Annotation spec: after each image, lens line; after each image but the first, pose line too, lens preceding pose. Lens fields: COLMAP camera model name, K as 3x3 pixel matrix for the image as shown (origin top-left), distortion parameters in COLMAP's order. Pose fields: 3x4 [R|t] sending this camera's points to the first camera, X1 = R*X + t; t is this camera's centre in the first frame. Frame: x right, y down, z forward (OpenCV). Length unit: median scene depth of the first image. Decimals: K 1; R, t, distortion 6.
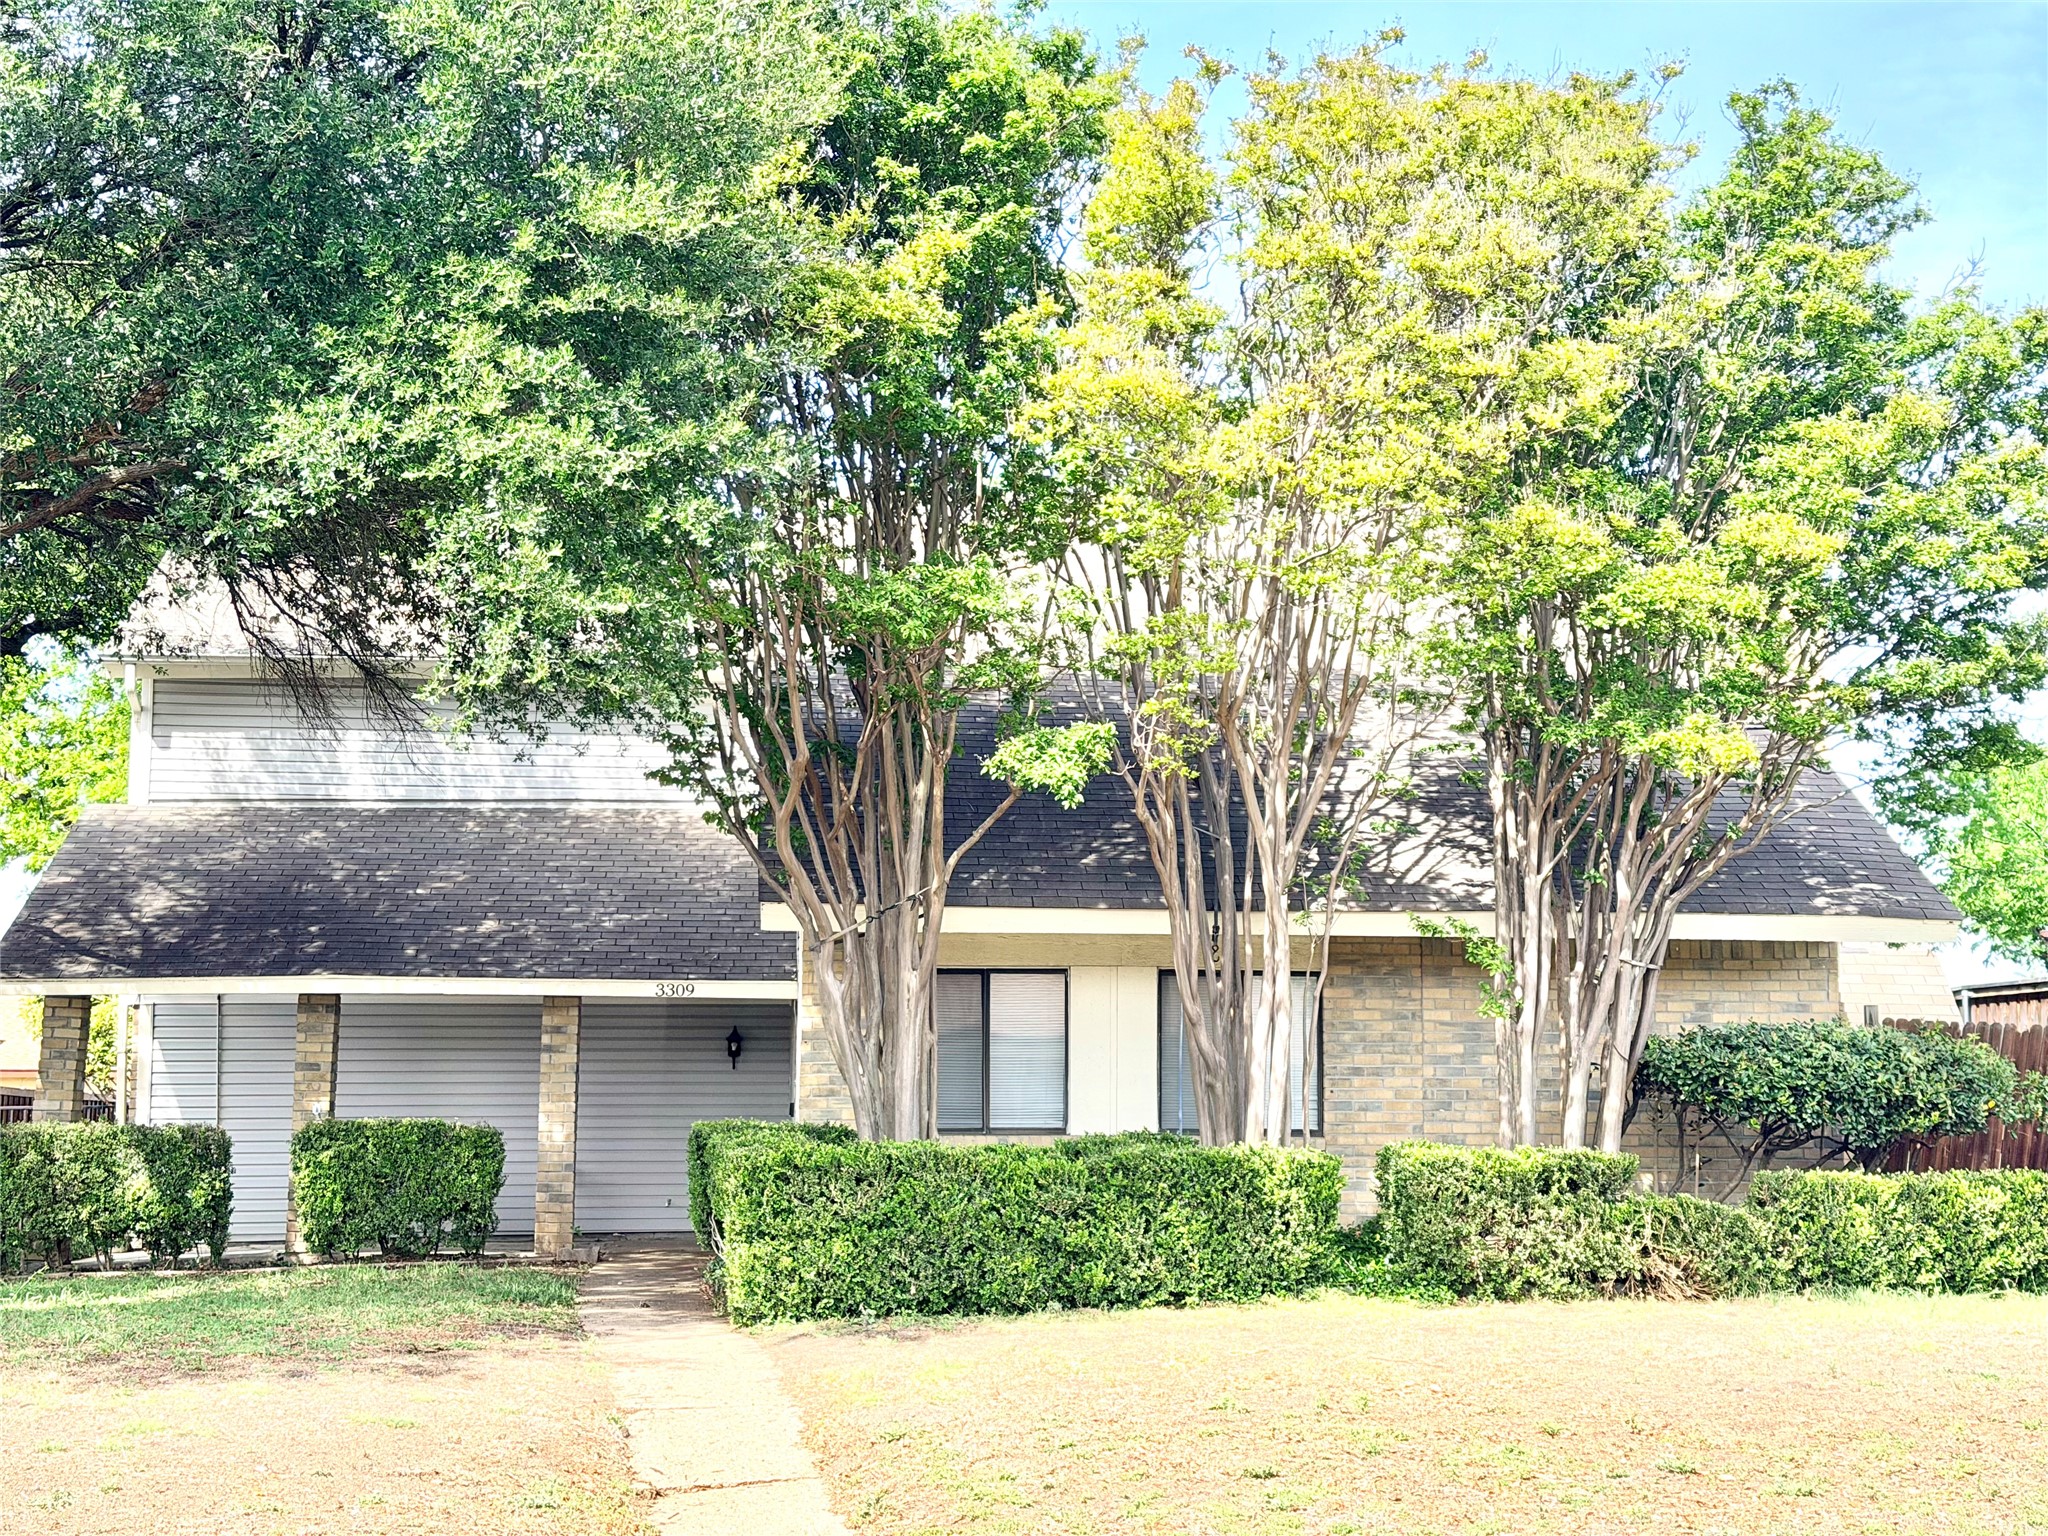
lens RADIAL K [[2832.0, 0, 1024.0], [0, 2832.0, 768.0], [0, 0, 1]] dist [0.028617, -0.014028]
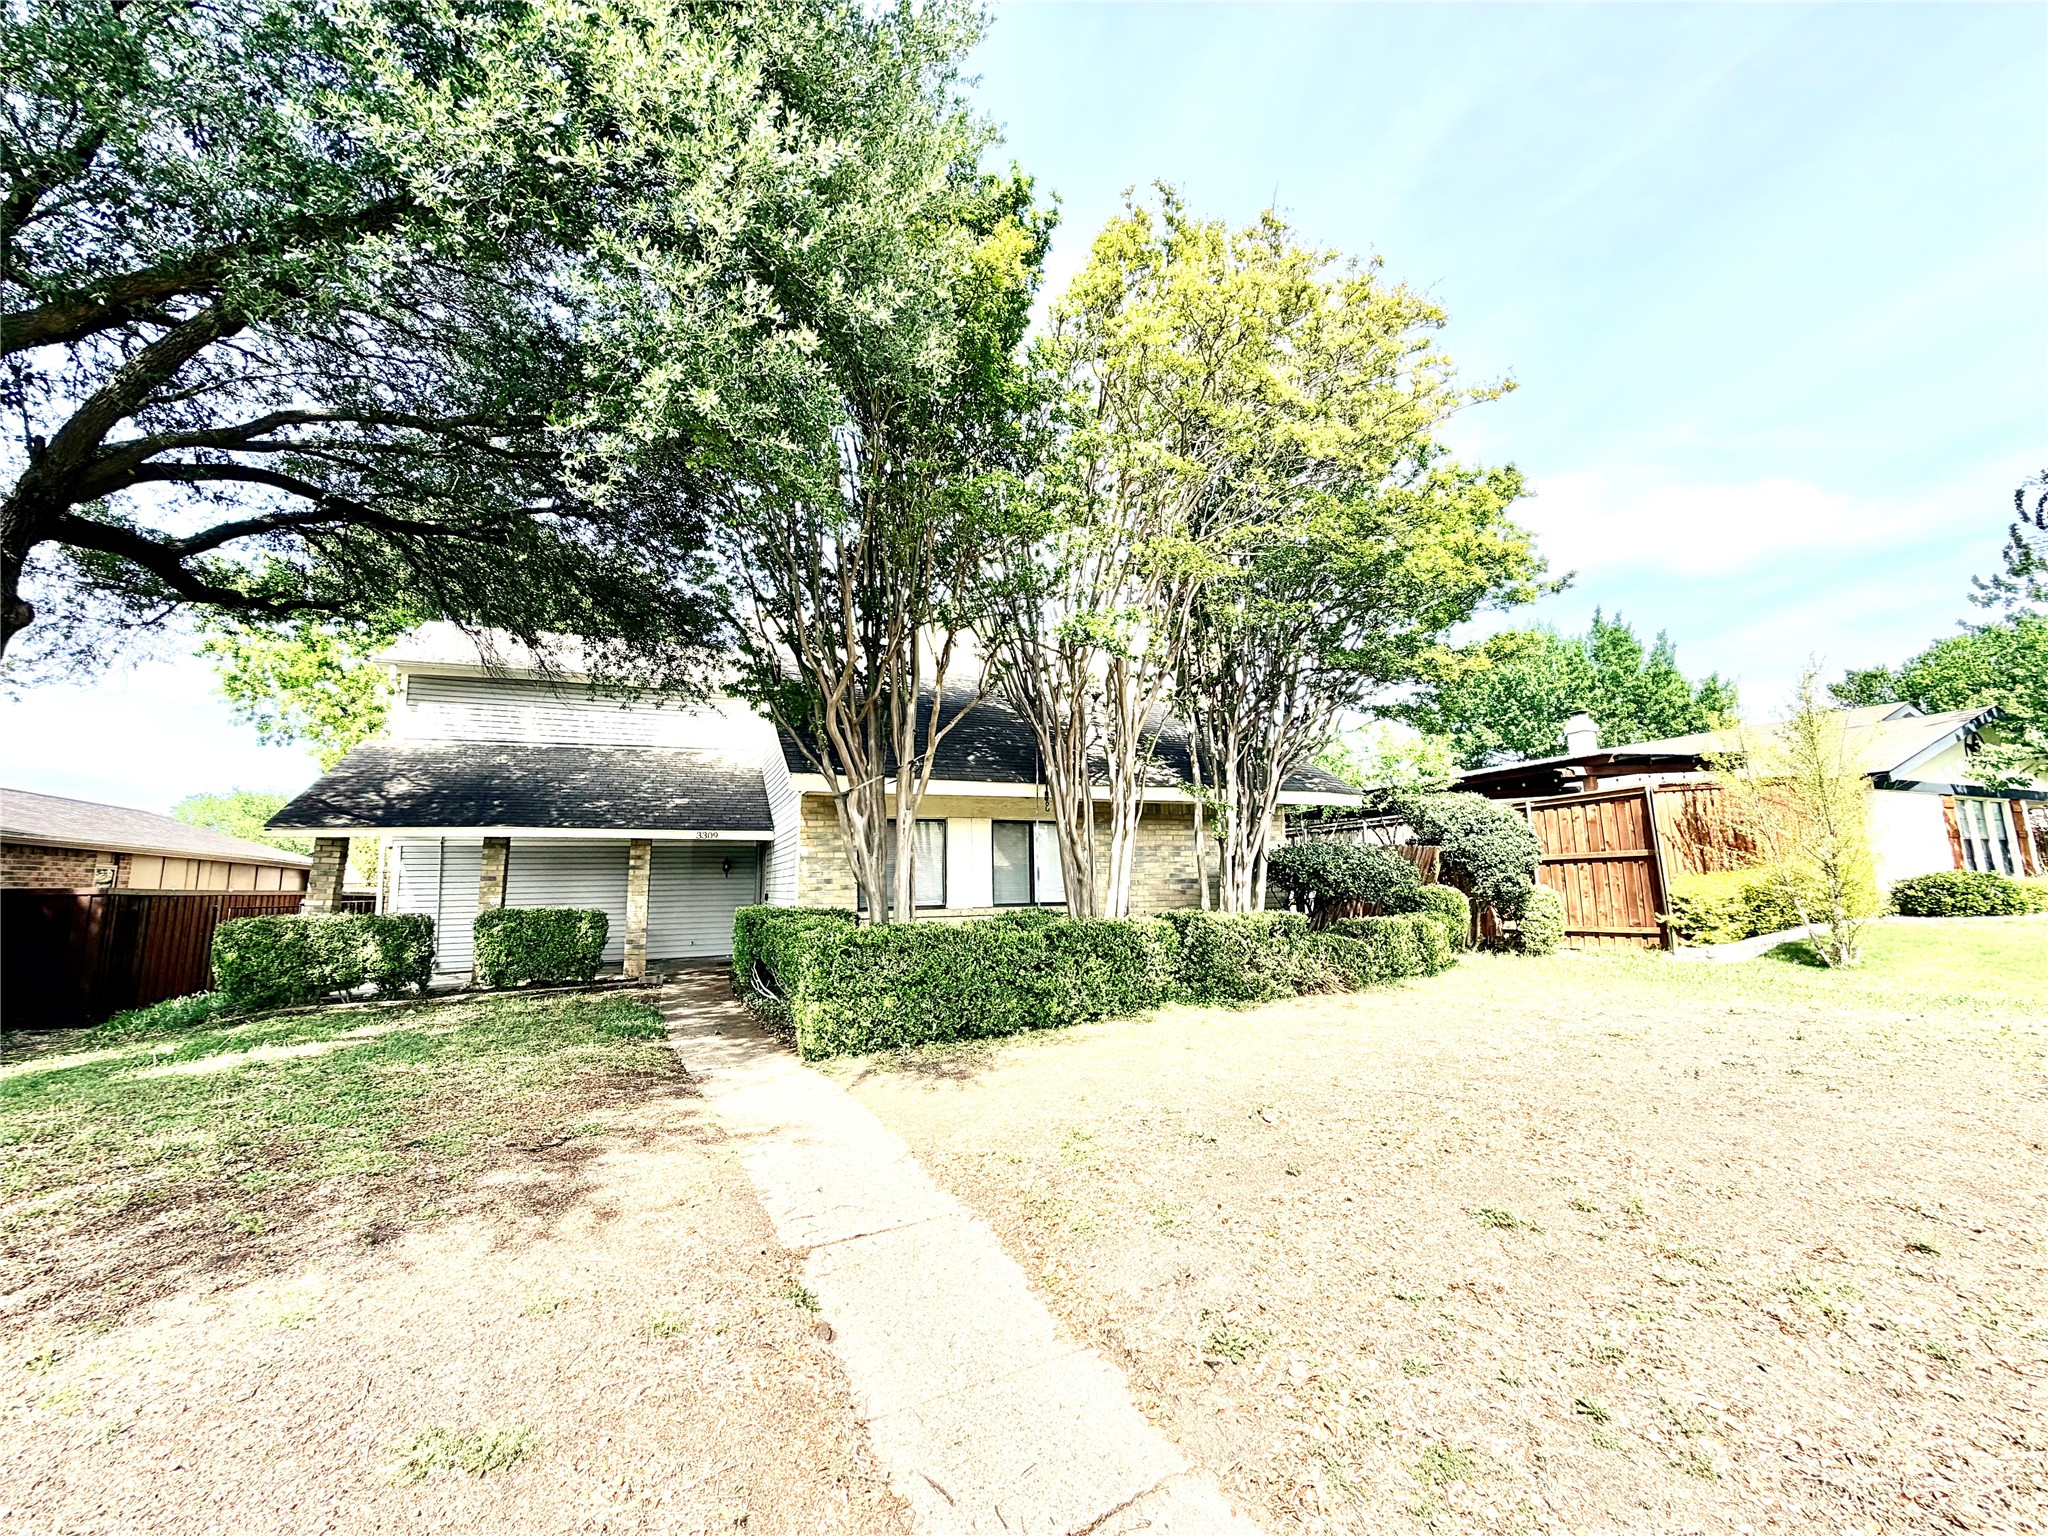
lens RADIAL K [[820.0, 0, 1024.0], [0, 820.0, 768.0], [0, 0, 1]] dist [-0.027332, 0.000112]
pose [[0.953944, 0.022189, 0.299164, -0.090220], [-0.014519, 0.999507, -0.027835, 0.047653], [-0.299634, 0.022210, 0.953796, 0.435566]]
